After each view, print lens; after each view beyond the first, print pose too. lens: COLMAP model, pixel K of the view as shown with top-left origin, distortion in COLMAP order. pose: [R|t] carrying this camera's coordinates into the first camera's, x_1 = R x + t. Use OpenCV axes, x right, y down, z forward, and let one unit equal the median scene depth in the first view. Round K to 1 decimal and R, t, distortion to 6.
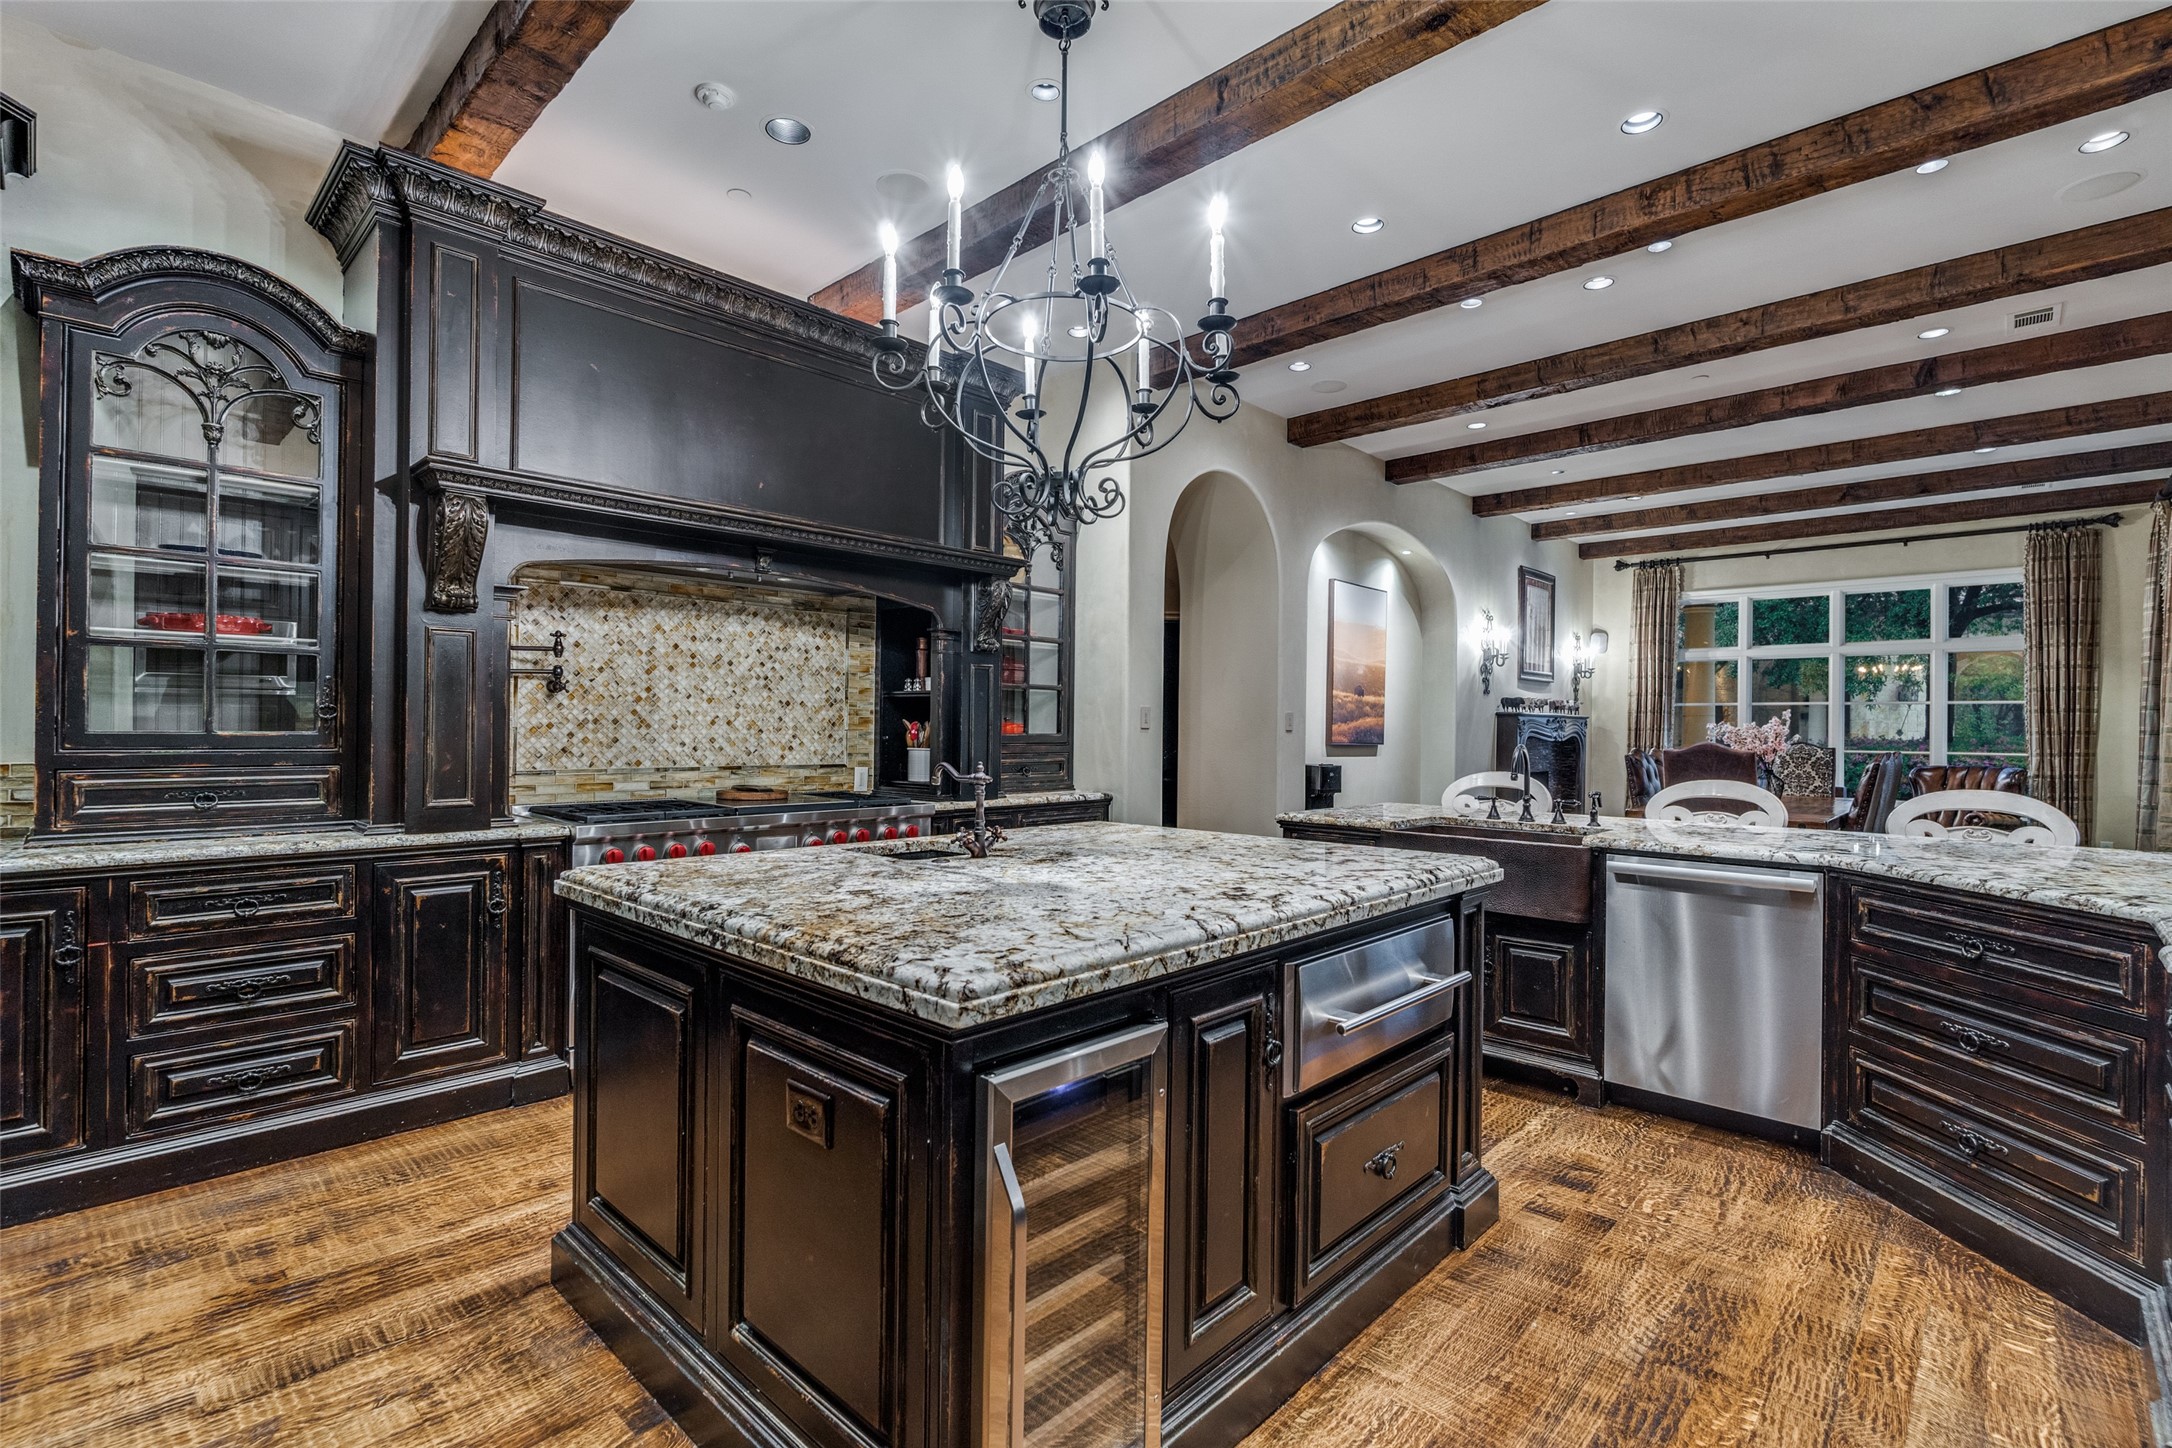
lens RADIAL K [[1000.9, 0, 1075.4], [0, 1000.9, 731.3], [0, 0, 1]] dist [-0.001881, -0.000122]
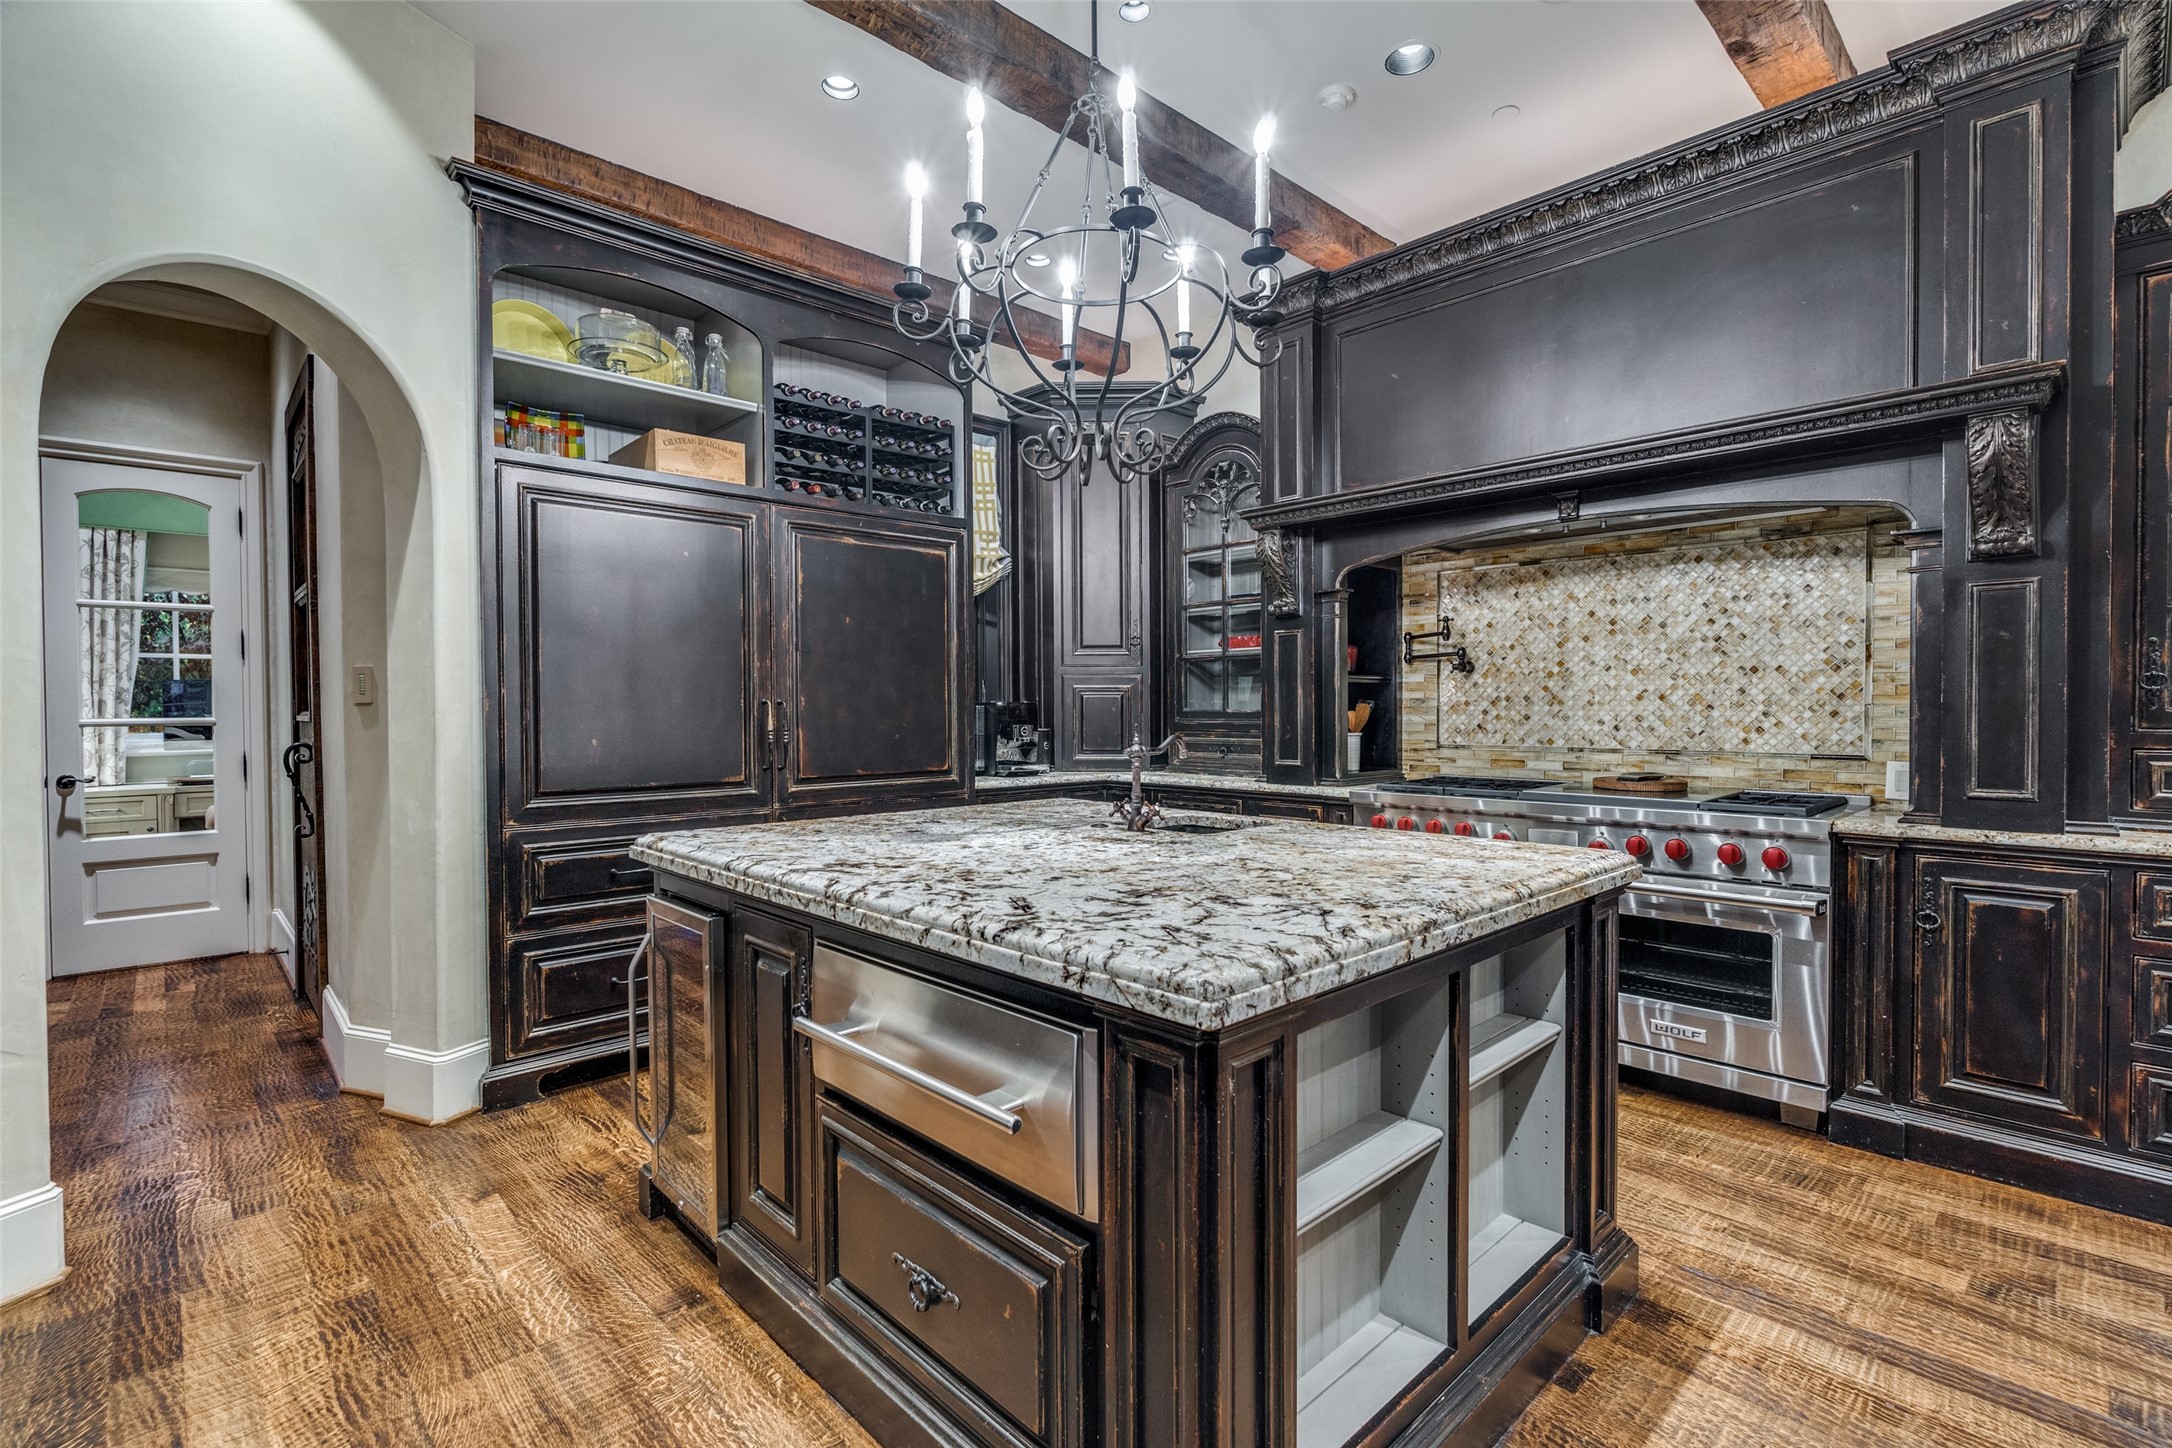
lens RADIAL K [[1000.9, 0, 1075.9], [0, 1000.9, 722.3], [0, 0, 1]] dist [-0.001881, -0.000122]
pose [[-0.055788, 0.006742, -0.998420, 0.526670], [0.000917, 0.999977, 0.006701, 0.006479], [0.998442, -0.000541, -0.055793, 0.586270]]
